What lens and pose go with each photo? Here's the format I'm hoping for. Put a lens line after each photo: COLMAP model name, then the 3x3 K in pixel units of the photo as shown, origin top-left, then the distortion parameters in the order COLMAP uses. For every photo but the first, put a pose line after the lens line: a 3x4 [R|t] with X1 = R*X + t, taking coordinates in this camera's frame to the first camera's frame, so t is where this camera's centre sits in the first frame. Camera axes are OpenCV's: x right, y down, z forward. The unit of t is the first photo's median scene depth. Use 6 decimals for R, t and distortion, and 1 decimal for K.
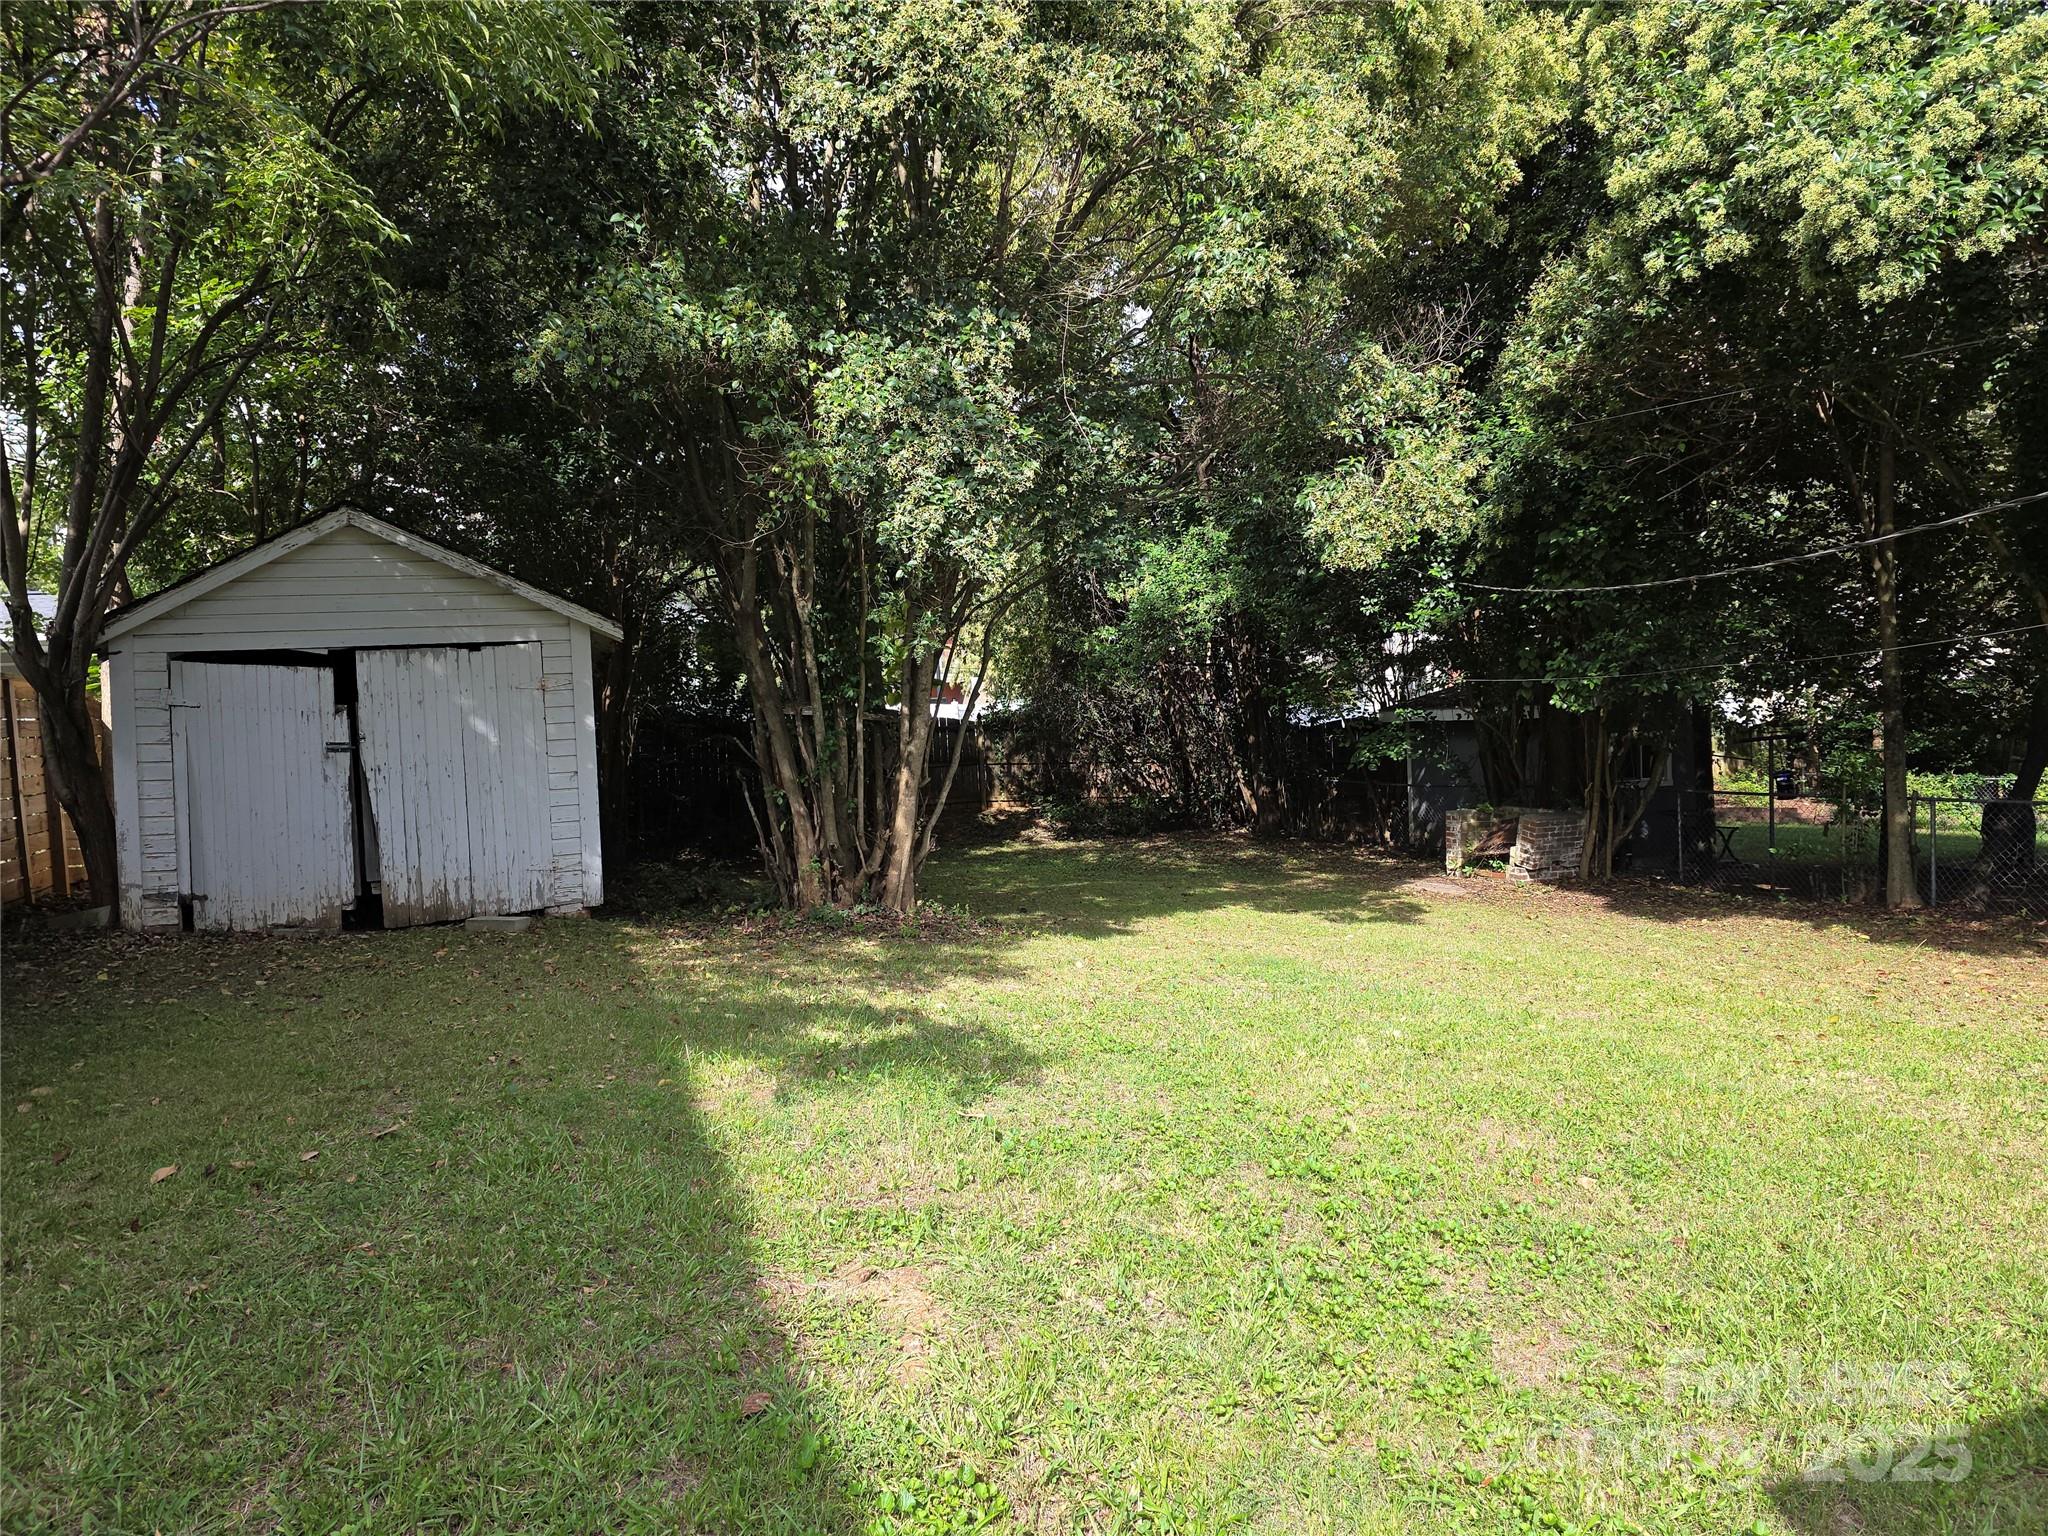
lens RADIAL K [[1369.3, 0, 1026.3], [0, 1369.3, 776.7], [0, 0, 1]] dist [0.027673, -0.009605]
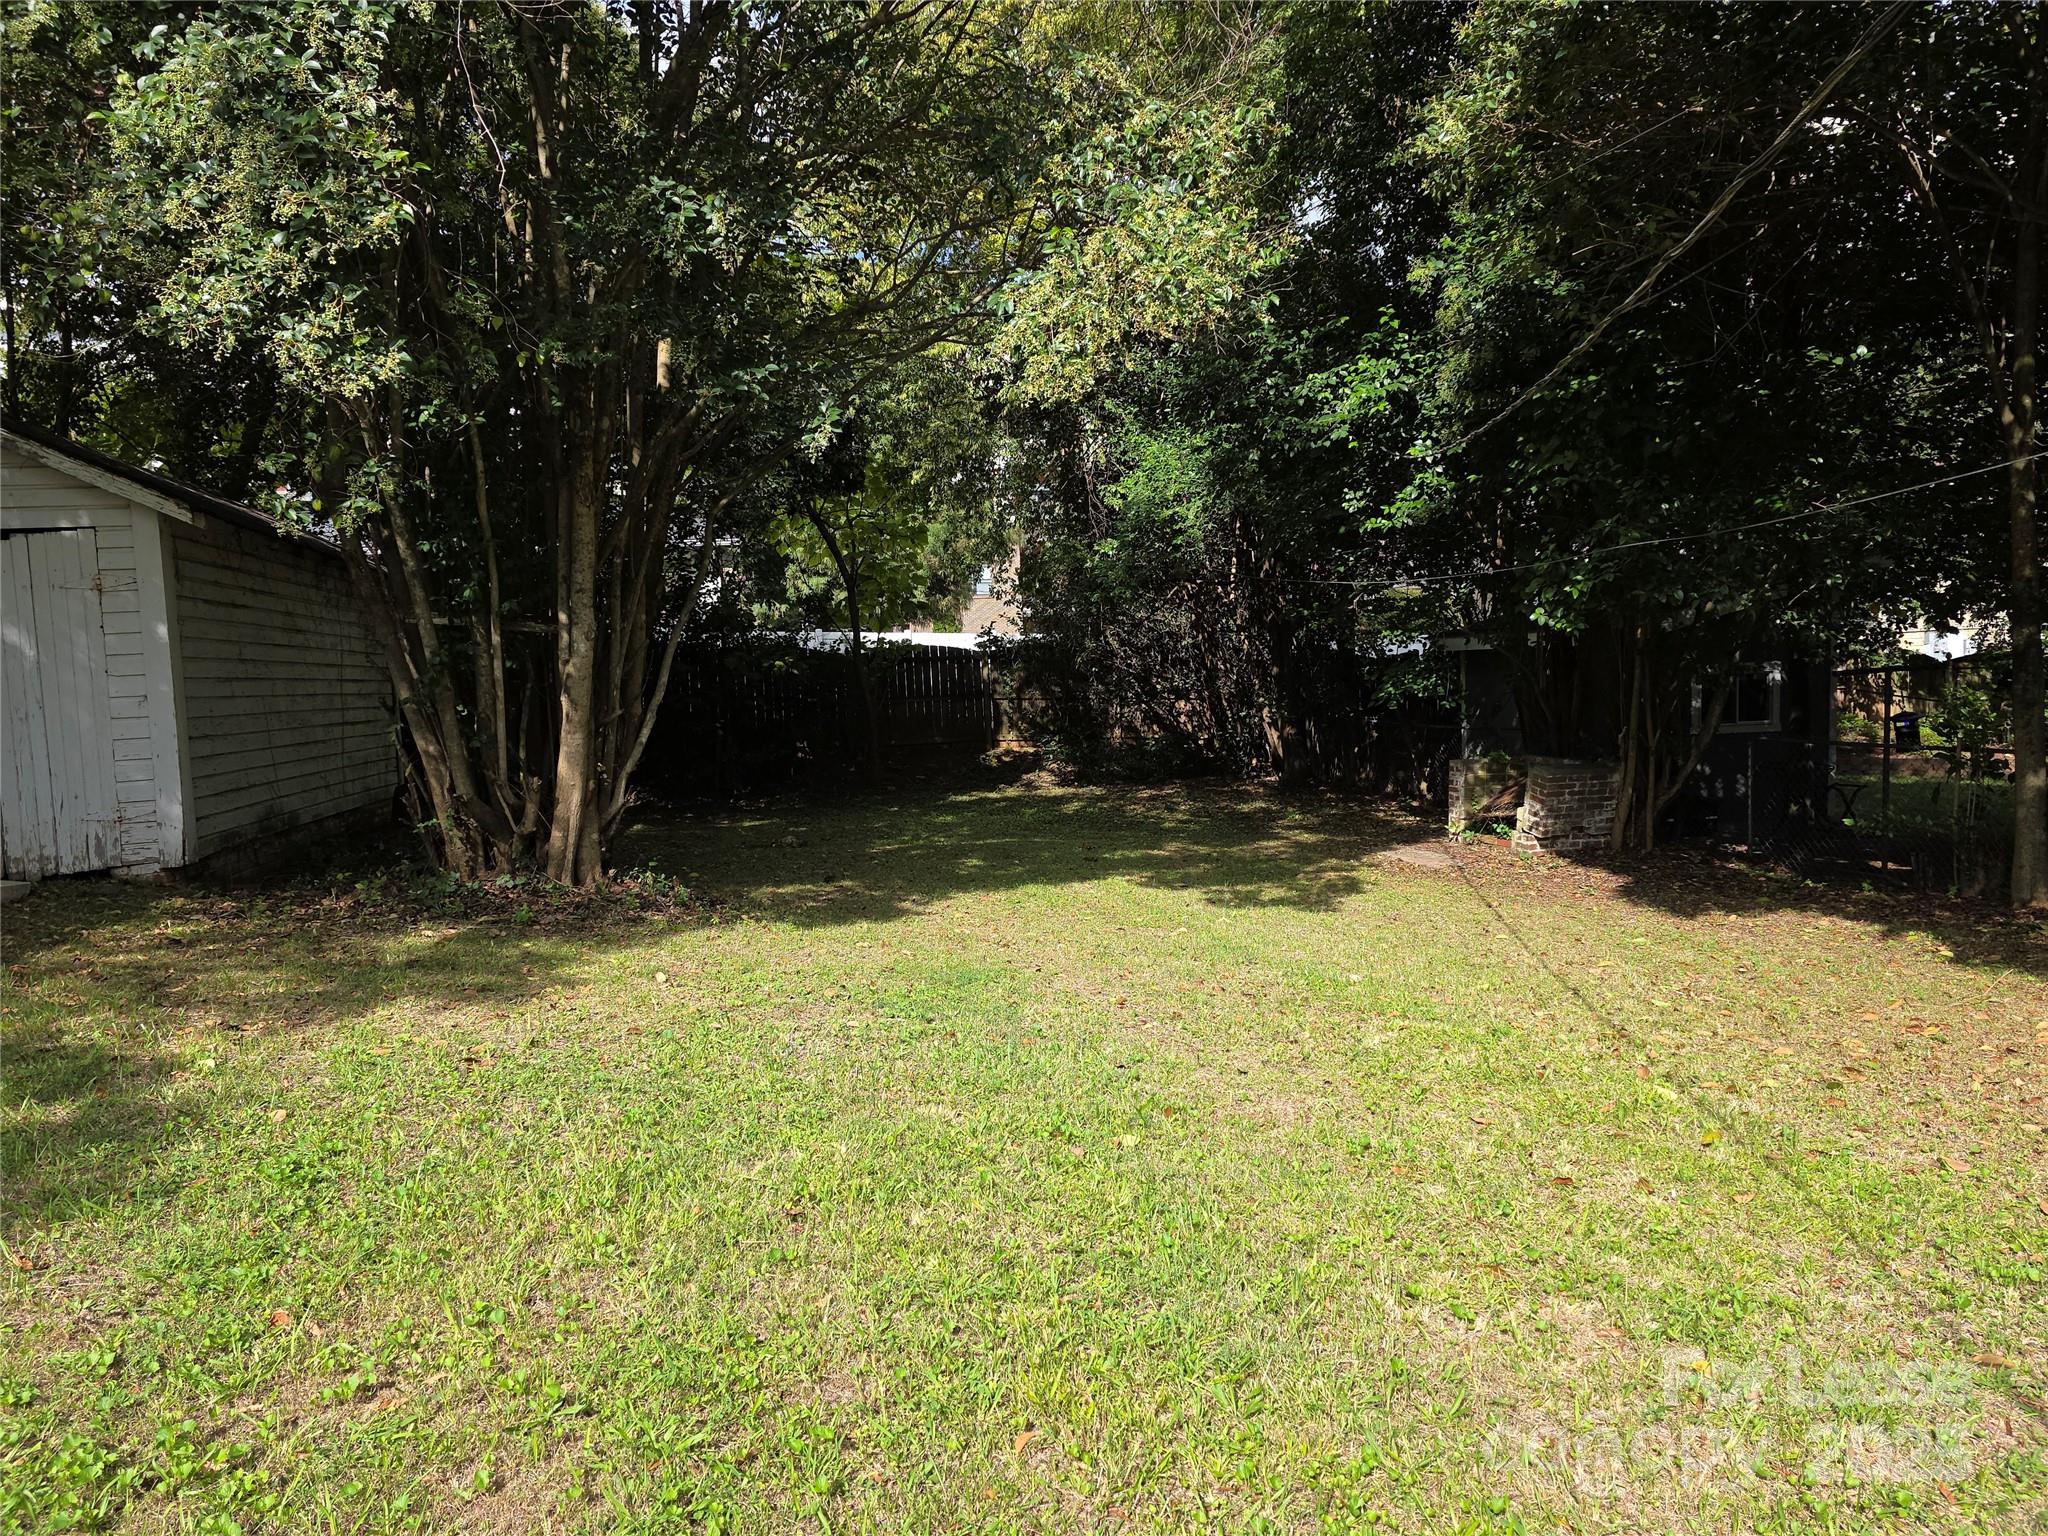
lens RADIAL K [[1369.3, 0, 1023.6], [0, 1369.3, 765.8], [0, 0, 1]] dist [0.027673, -0.009605]
pose [[0.990231, 0.015658, -0.138557, 0.182818], [-0.010480, 0.999222, 0.038020, 0.000753], [0.139044, -0.036196, 0.989624, 0.191057]]
